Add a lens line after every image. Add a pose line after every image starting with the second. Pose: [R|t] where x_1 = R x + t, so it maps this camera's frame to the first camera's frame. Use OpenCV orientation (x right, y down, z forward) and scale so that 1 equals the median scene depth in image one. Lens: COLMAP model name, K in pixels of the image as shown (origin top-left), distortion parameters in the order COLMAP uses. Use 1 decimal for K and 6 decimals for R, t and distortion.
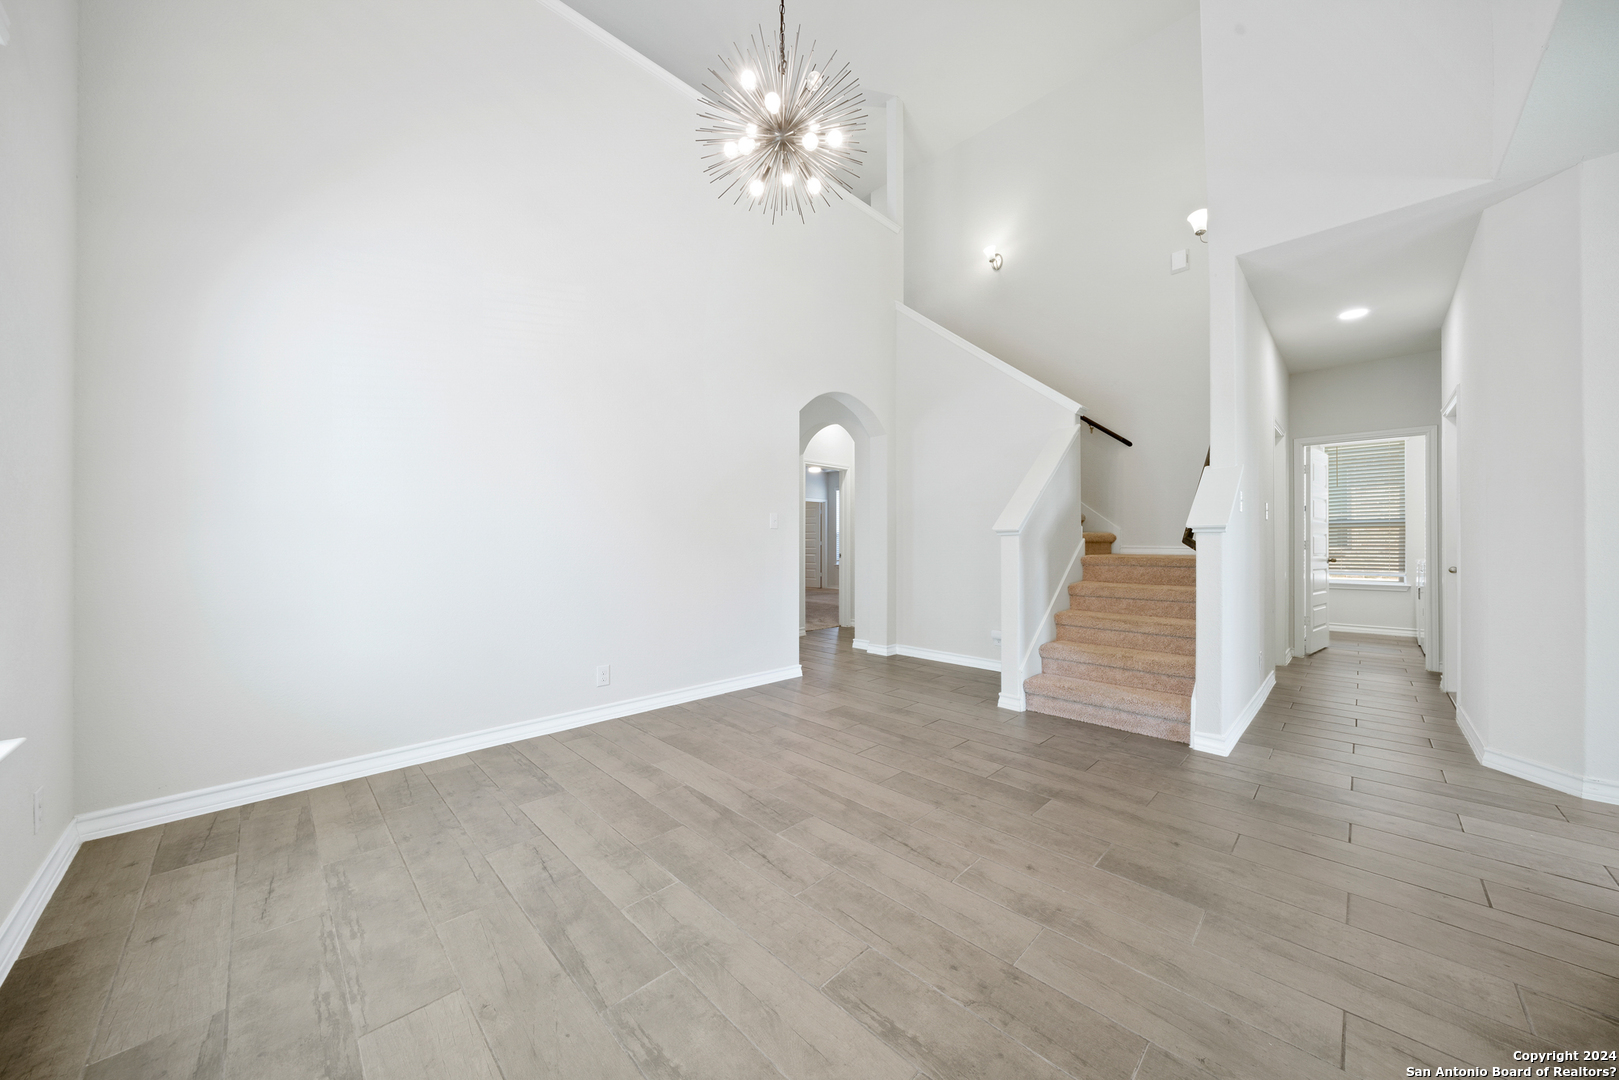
lens RADIAL K [[561.7, 0, 803.7], [0, 561.7, 540.7], [0, 0, 1]] dist [-0.000128, -0.000129]
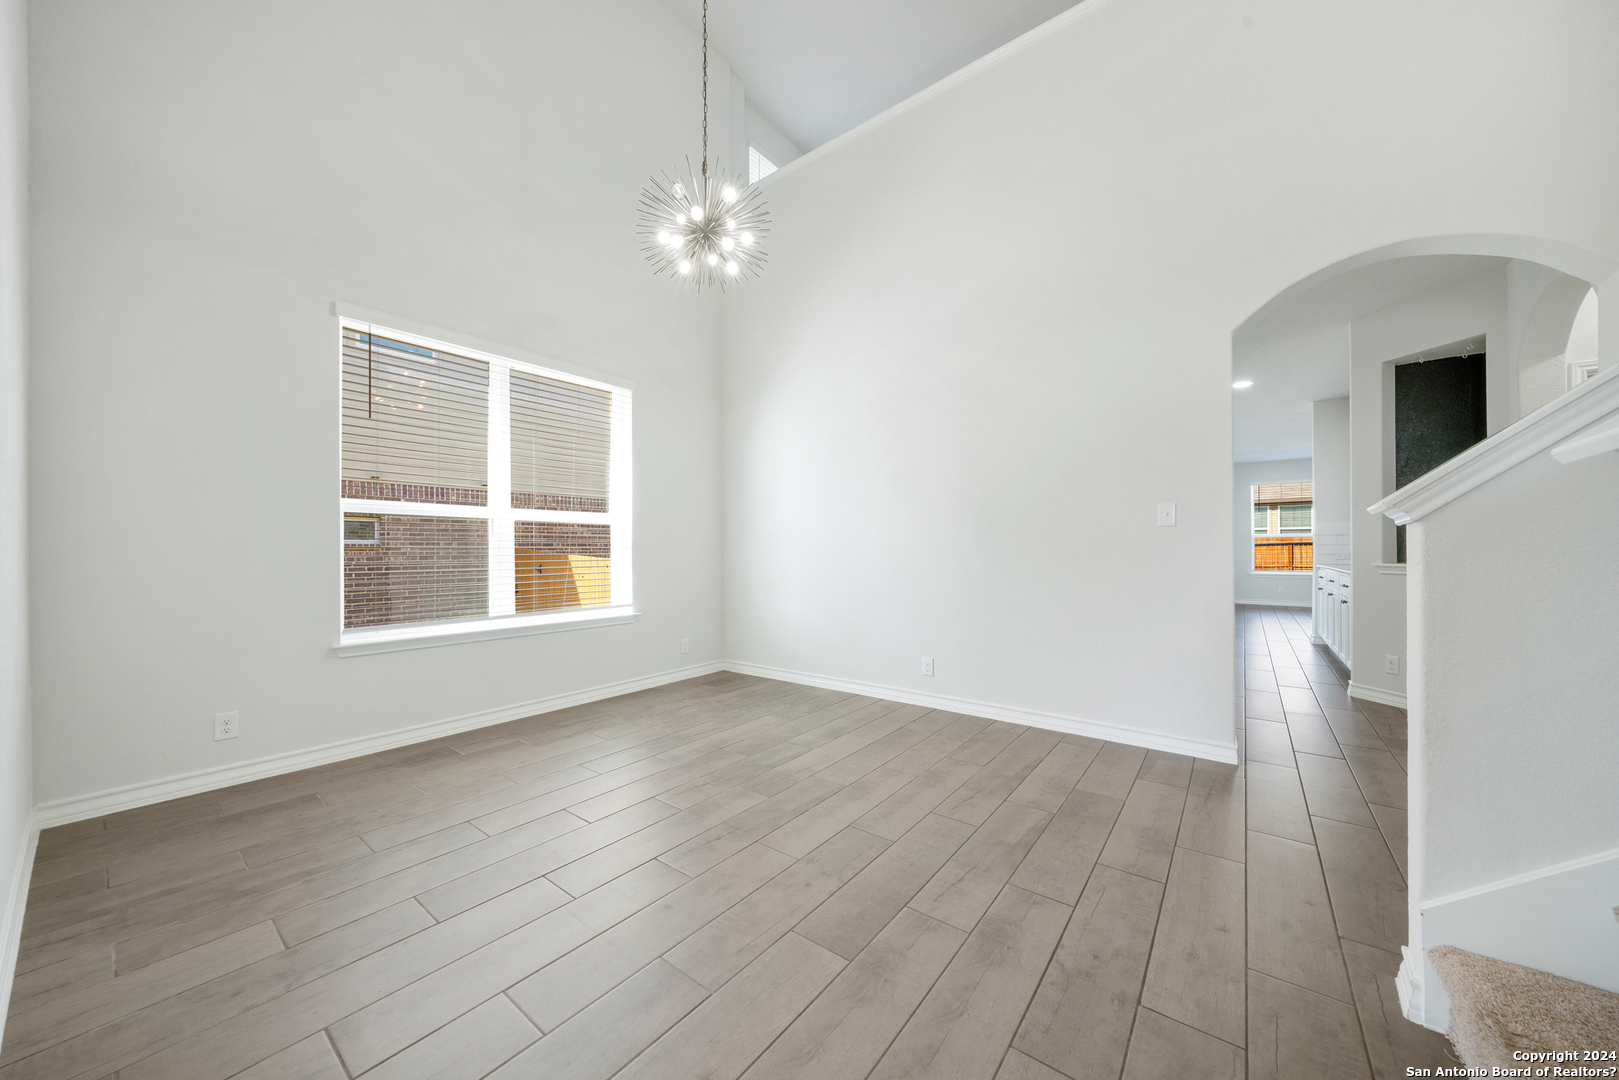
lens RADIAL K [[561.7, 0, 788.1], [0, 561.7, 542.3], [0, 0, 1]] dist [-0.000128, -0.000129]
pose [[0.117291, -0.012987, -0.993013, 0.908367], [0.008031, 0.999894, -0.012128, 0.004997], [0.993065, -0.006552, 0.117383, 0.742905]]
